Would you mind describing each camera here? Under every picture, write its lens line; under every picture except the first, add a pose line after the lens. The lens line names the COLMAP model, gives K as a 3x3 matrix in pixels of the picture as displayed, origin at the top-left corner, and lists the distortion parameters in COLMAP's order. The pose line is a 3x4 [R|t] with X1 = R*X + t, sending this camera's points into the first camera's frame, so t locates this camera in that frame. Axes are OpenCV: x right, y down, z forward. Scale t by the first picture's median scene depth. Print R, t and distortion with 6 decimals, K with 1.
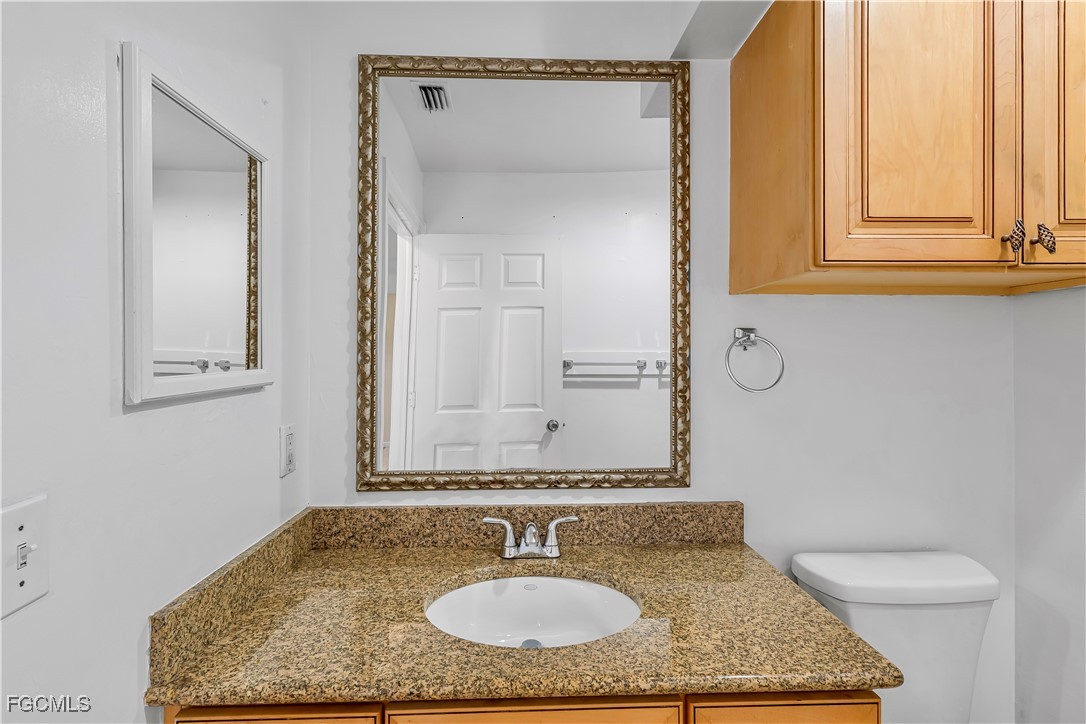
lens RADIAL K [[524.1, 0, 532.3], [0, 524.1, 355.3], [0, 0, 1]] dist [0.001291, 0.000763]
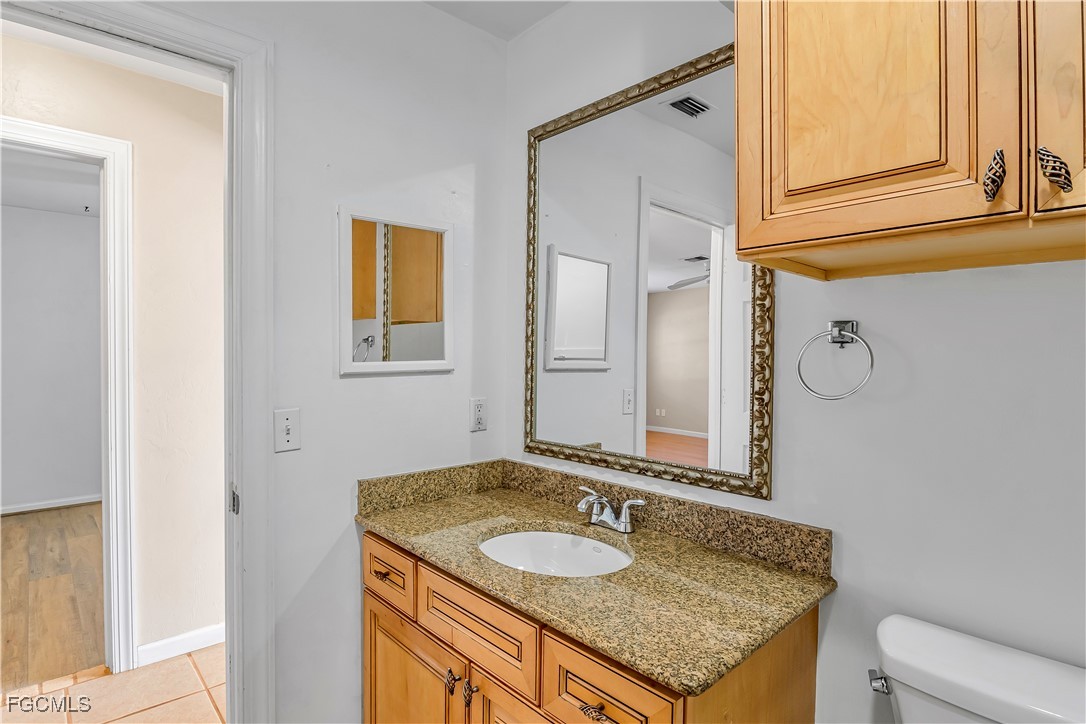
lens RADIAL K [[556.0, 0, 522.1], [0, 556.0, 359.0], [0, 0, 1]] dist [-0.026488, -0.000806]
pose [[0.635709, 0.013157, -0.771816, 0.778491], [-0.003648, 0.999895, 0.014040, -0.002463], [0.771920, -0.006110, 0.635691, 0.075043]]
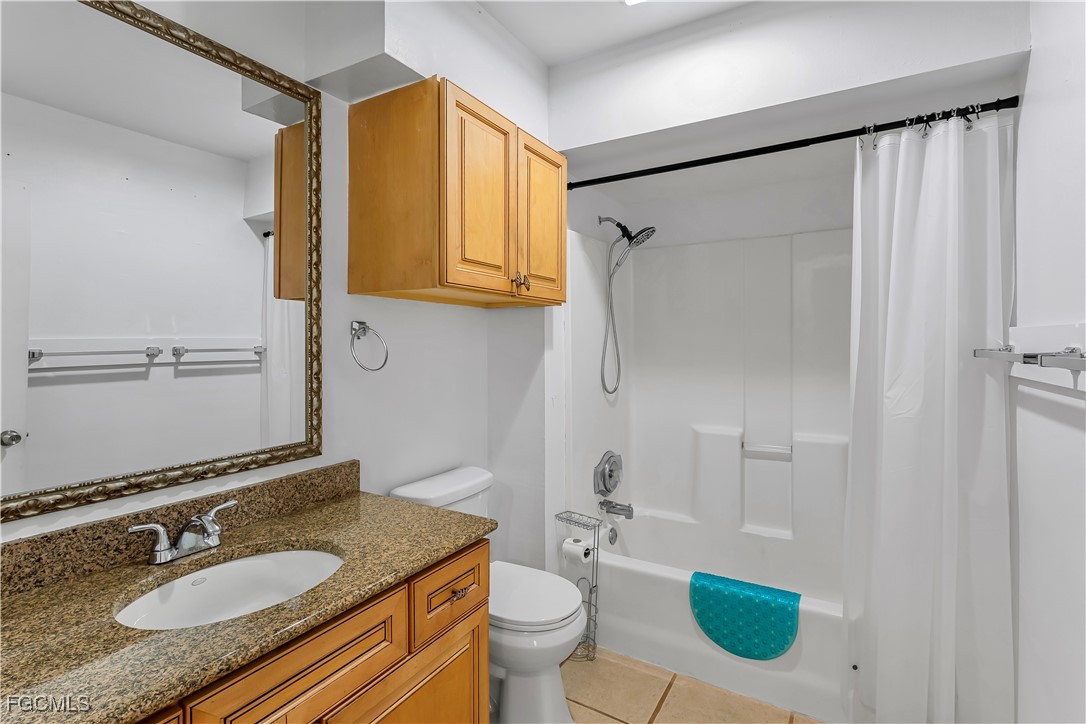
lens RADIAL K [[524.1, 0, 534.8], [0, 524.1, 349.7], [0, 0, 1]] dist [0.001291, 0.000763]
pose [[0.537800, -0.006275, 0.843049, -0.446757], [-0.003048, 0.999951, 0.009388, 0.002327], [-0.843067, -0.007619, 0.537755, -0.039462]]
